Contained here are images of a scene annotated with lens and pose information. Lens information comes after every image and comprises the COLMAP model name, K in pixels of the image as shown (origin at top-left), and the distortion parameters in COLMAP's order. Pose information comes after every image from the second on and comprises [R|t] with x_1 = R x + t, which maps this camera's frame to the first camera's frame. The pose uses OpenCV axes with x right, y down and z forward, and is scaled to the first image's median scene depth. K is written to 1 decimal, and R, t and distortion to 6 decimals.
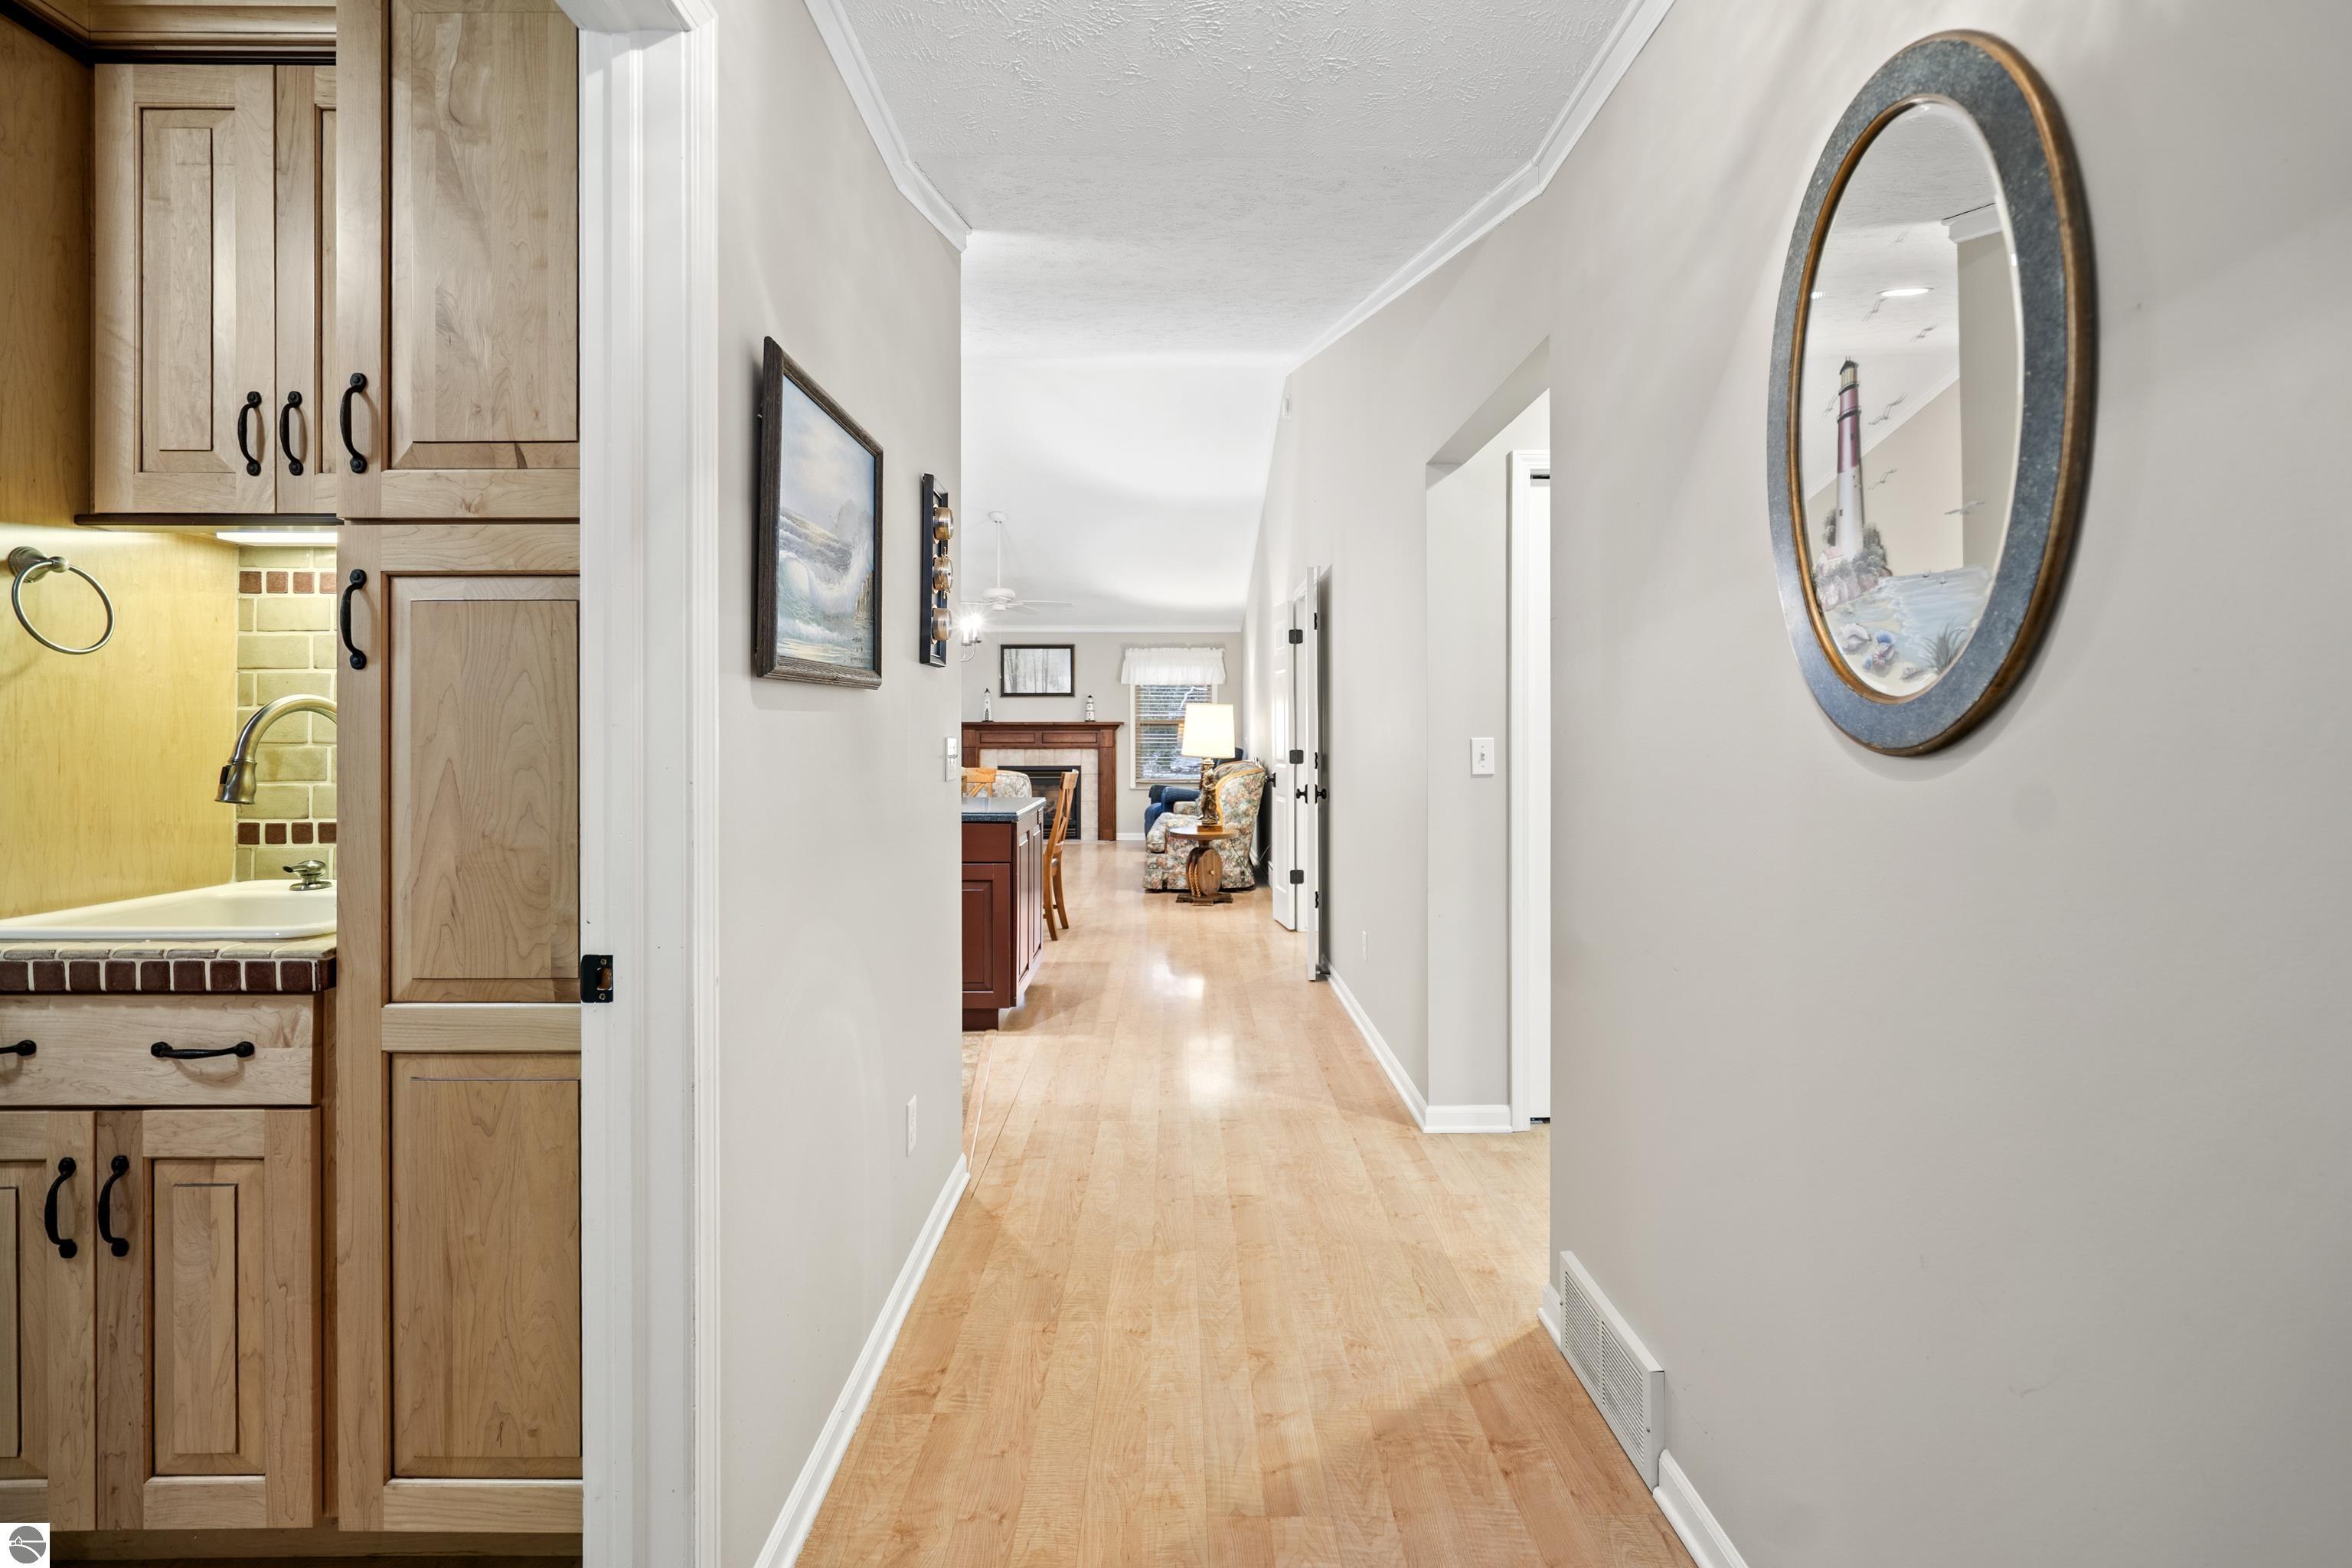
lens RADIAL K [[1085.9, 0, 1156.7], [0, 1085.9, 722.1], [0, 0, 1]] dist [-0.002825, 0.000991]
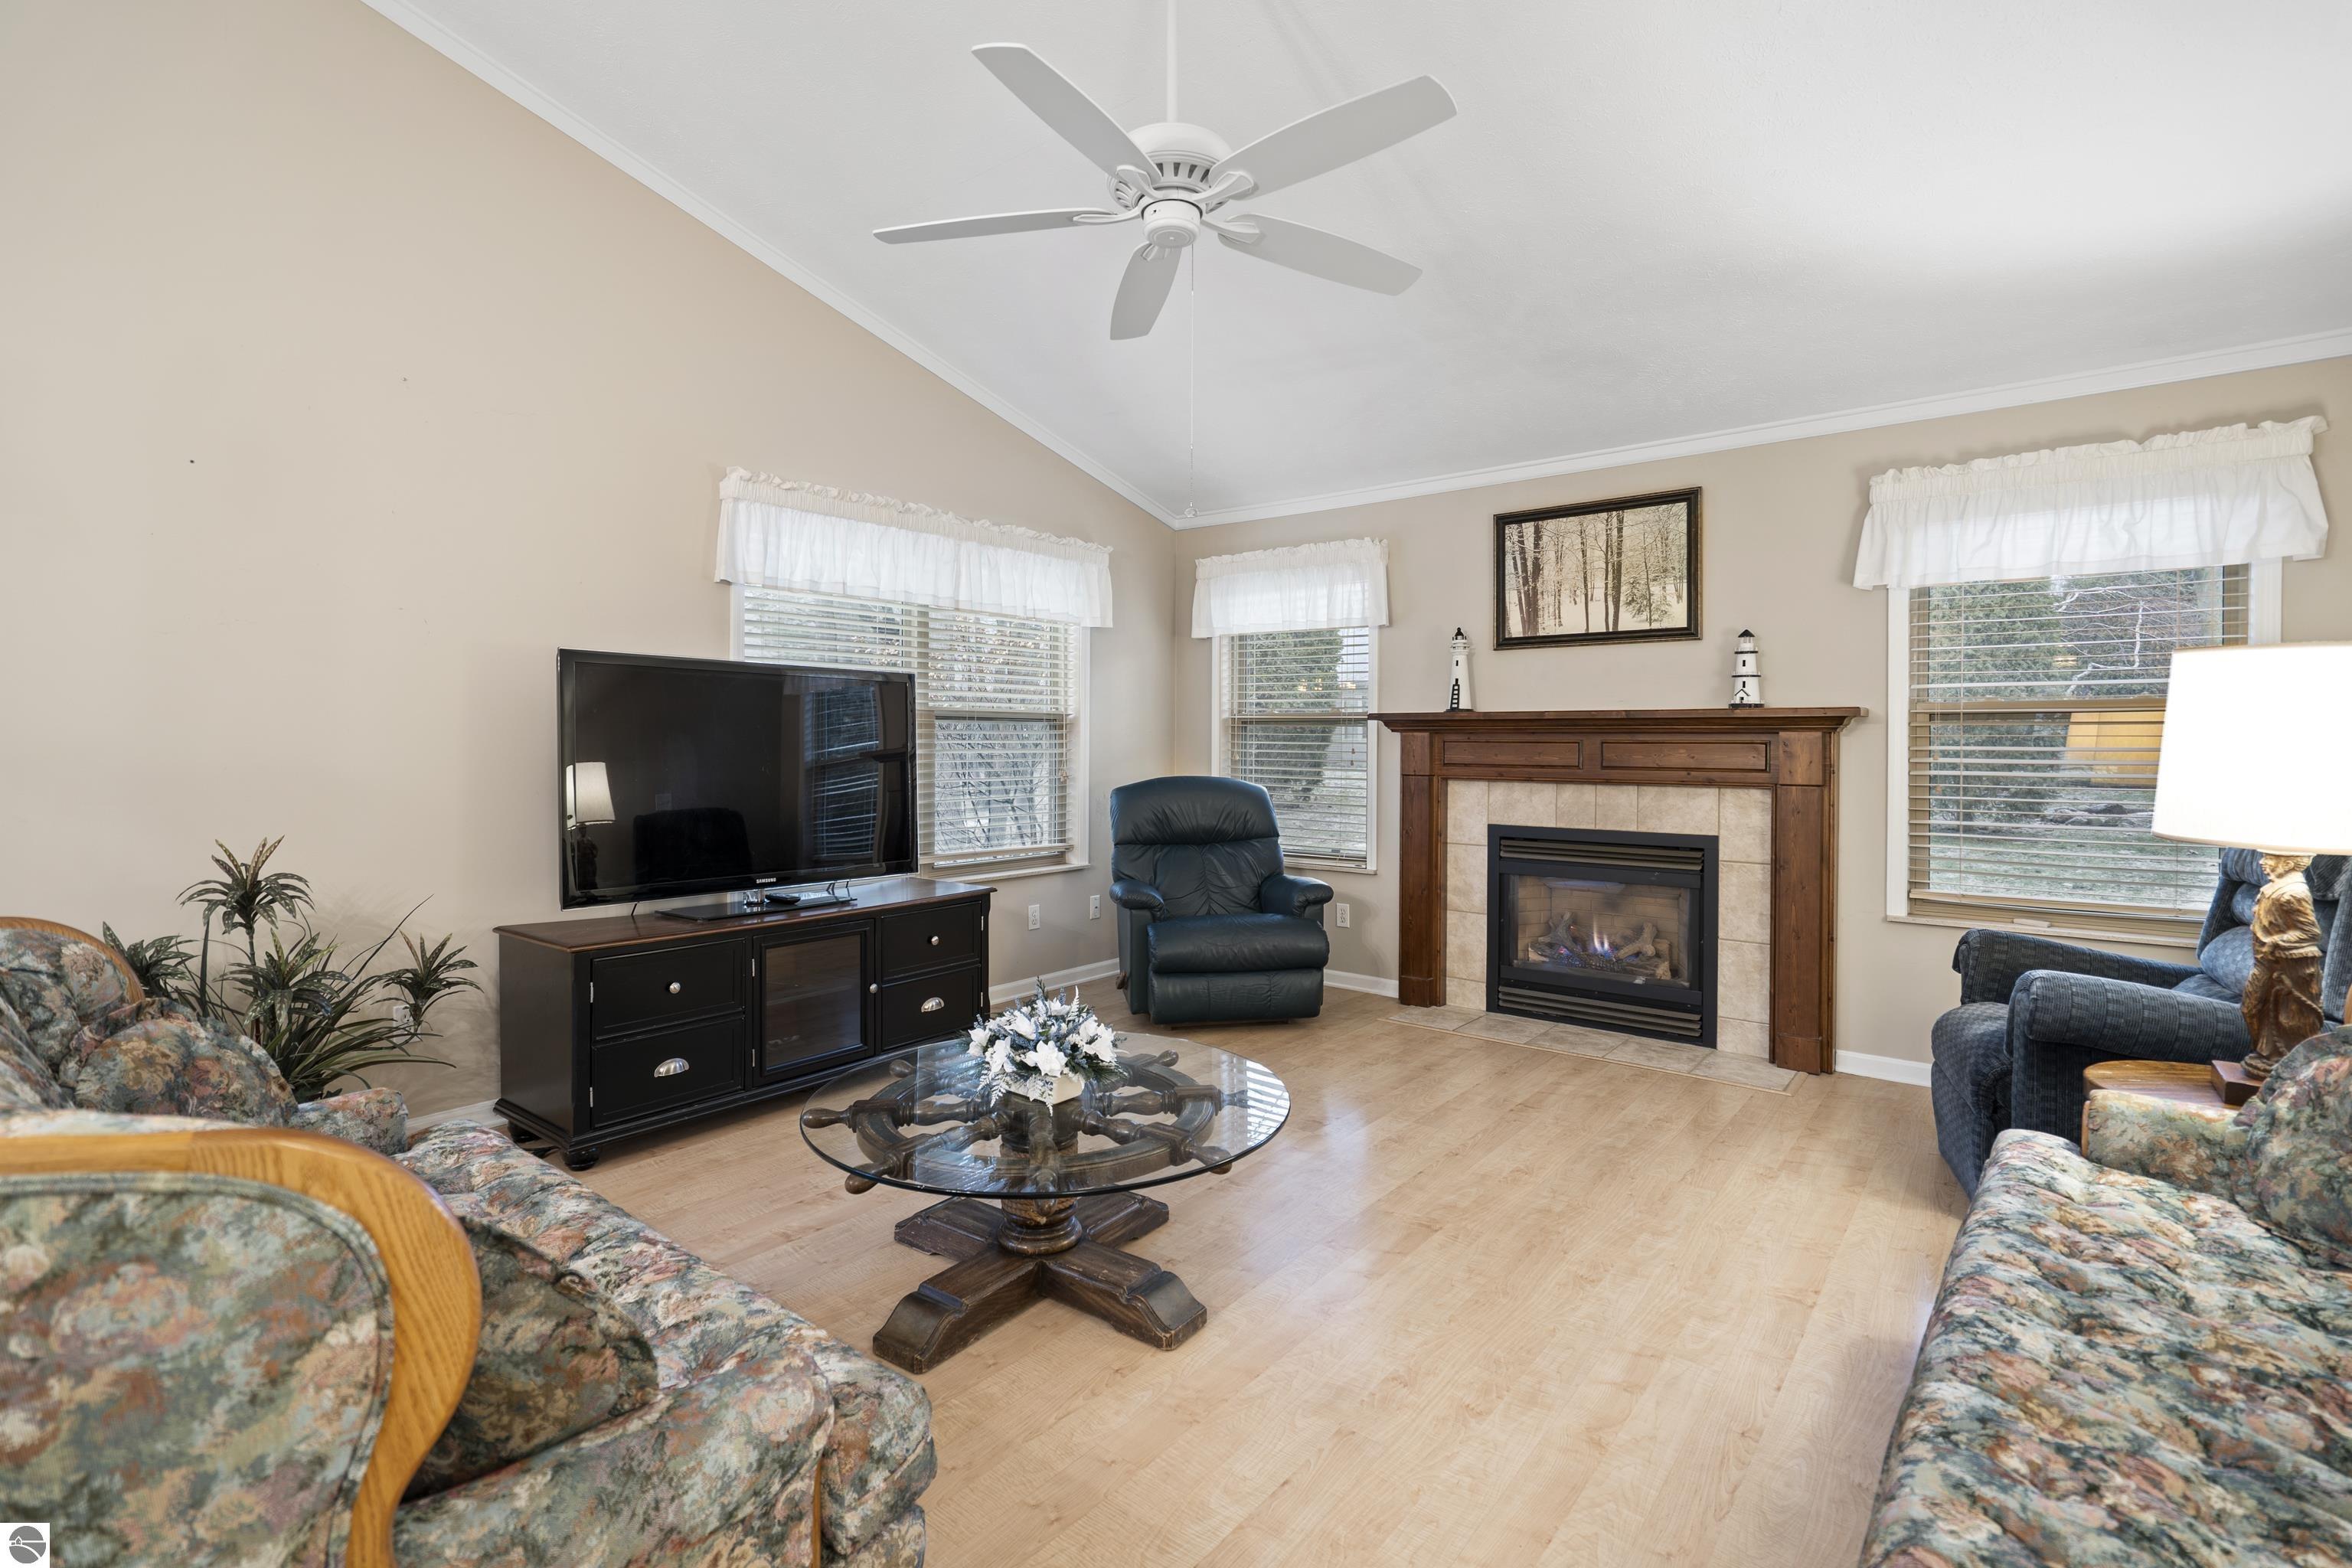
lens RADIAL K [[1085.9, 0, 1170.0], [0, 1085.9, 742.9], [0, 0, 1]] dist [-0.002825, 0.000991]
pose [[0.790082, 0.004901, -0.612982, 0.004995], [0.001086, 0.999955, 0.009395, 0.009171], [0.613000, -0.008089, 0.790041, 0.802197]]
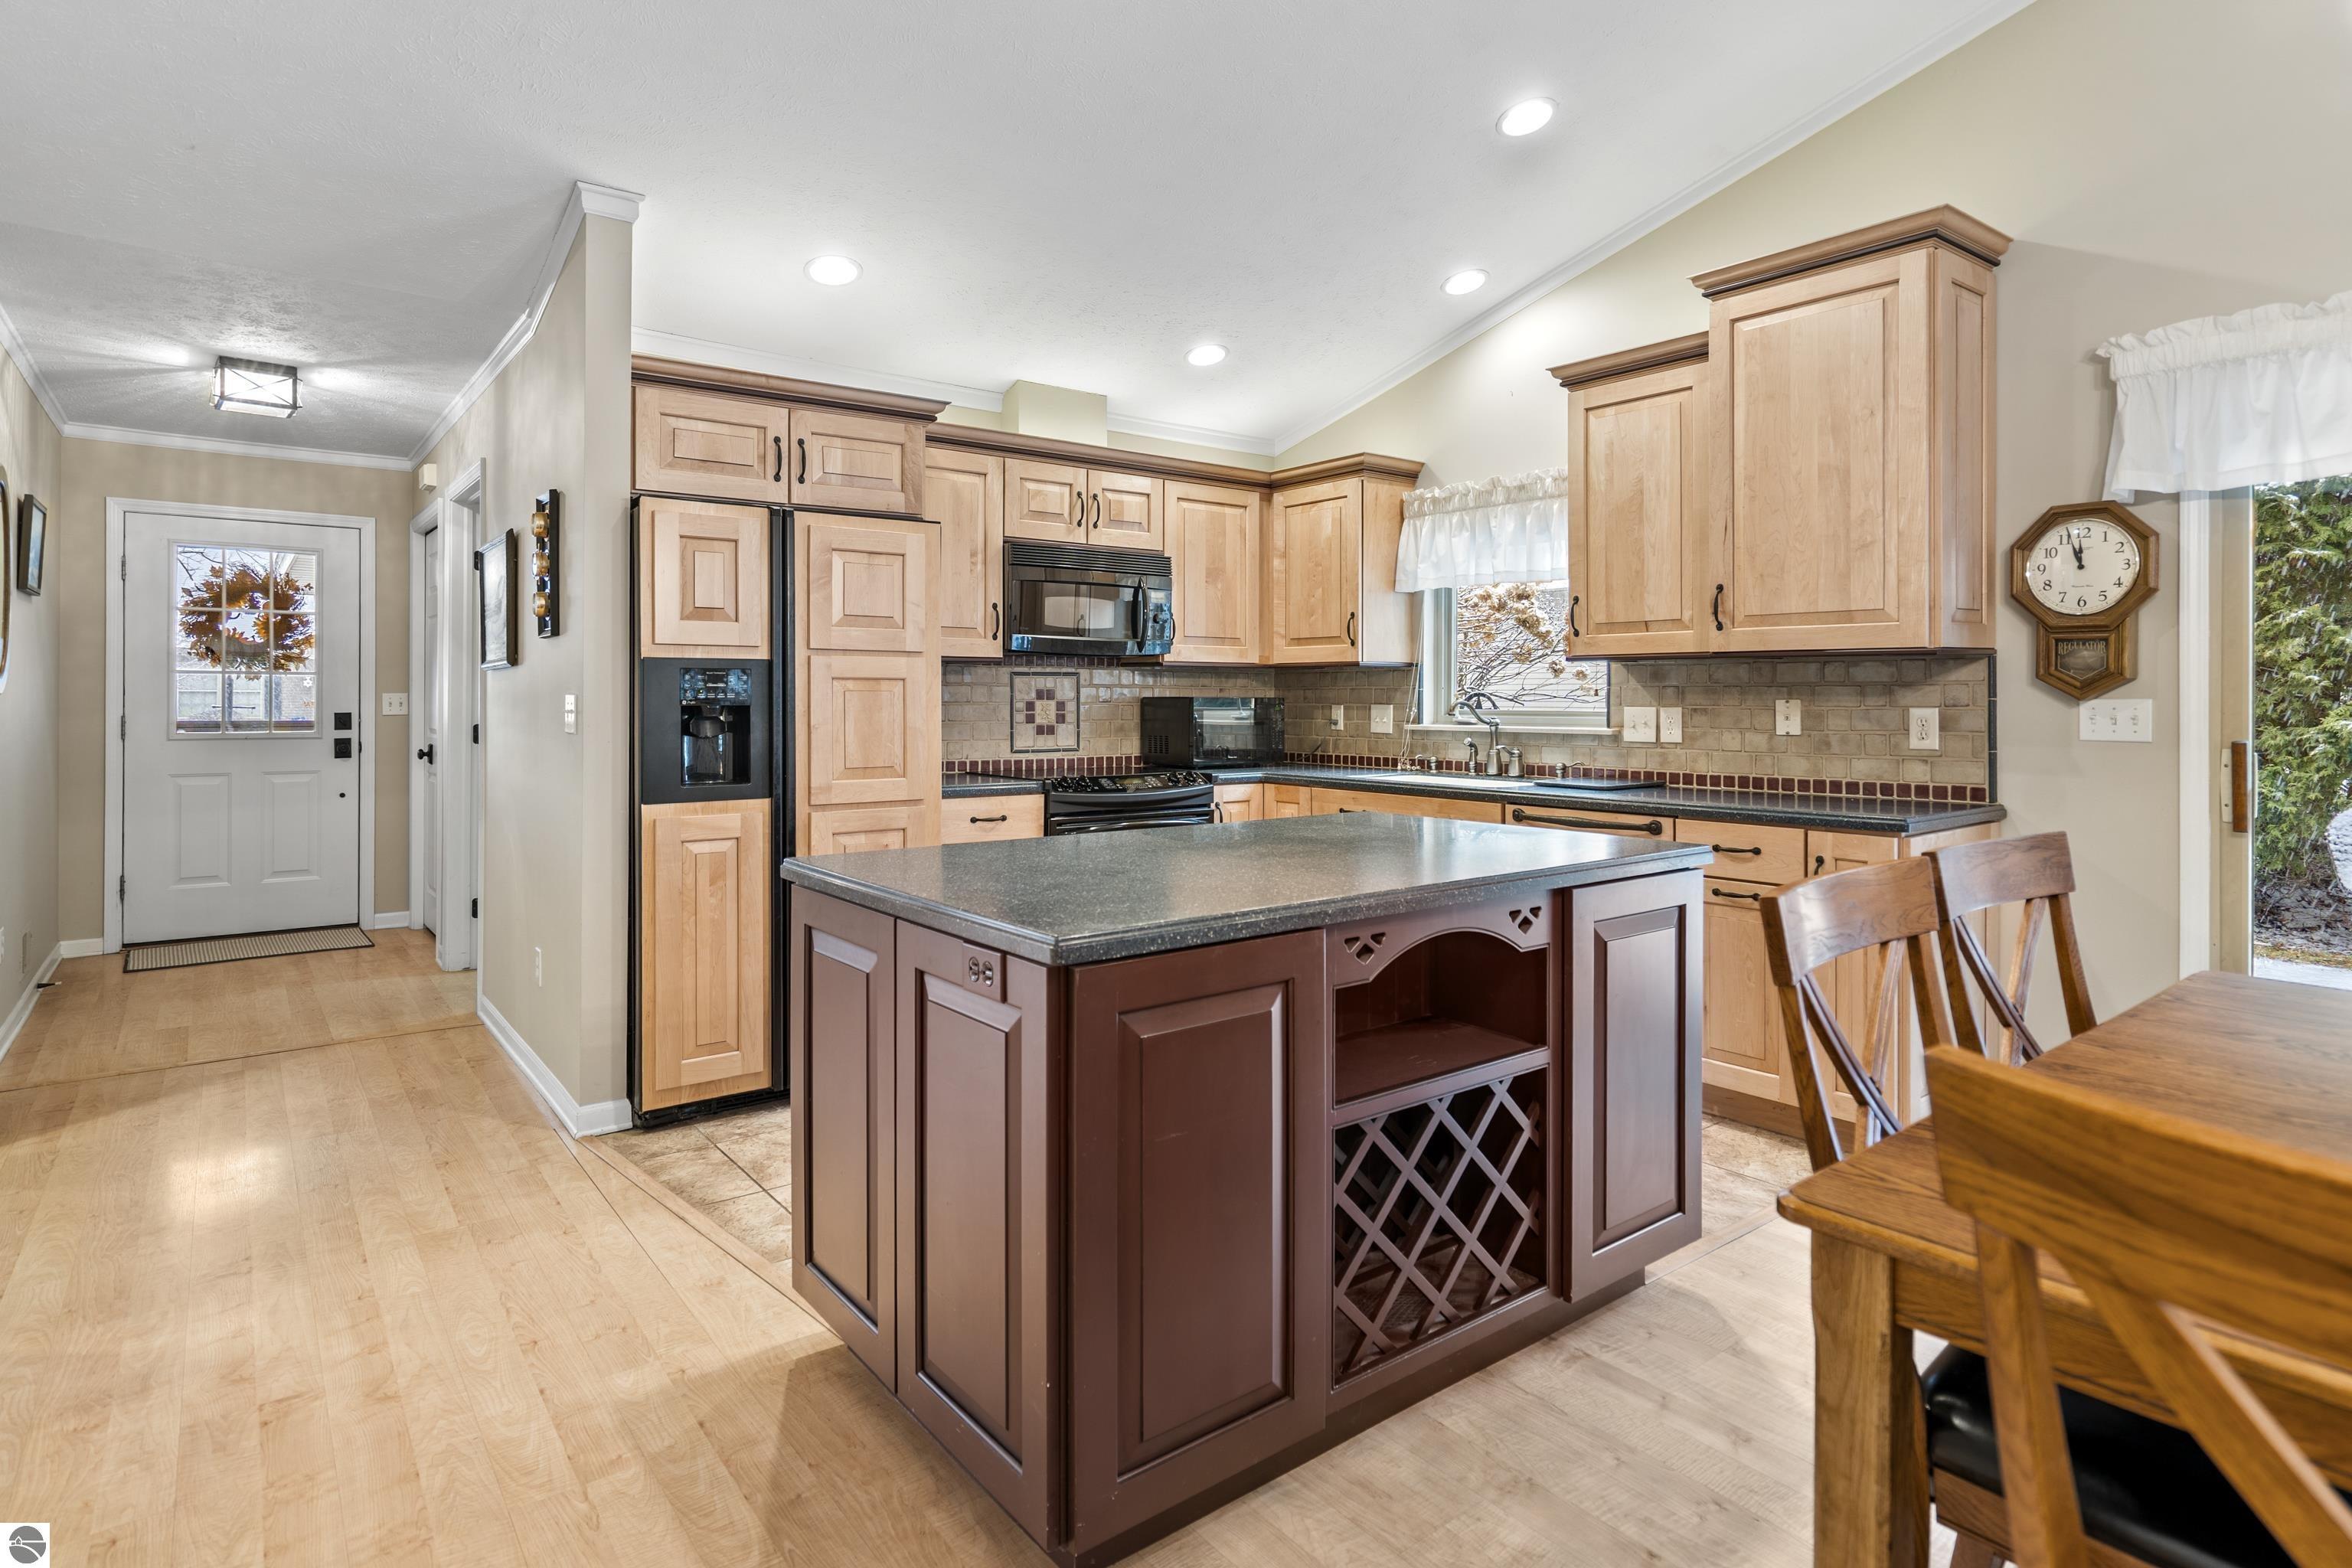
lens RADIAL K [[1240.2, 0, 1188.5], [0, 1240.2, 694.4], [0, 0, 1]] dist [0.001875, 0.000946]
pose [[-0.781805, -0.004600, -0.623506, 0.030766], [0.002235, 0.999946, -0.010180, 0.008462], [0.623519, -0.009352, -0.781753, 0.698468]]
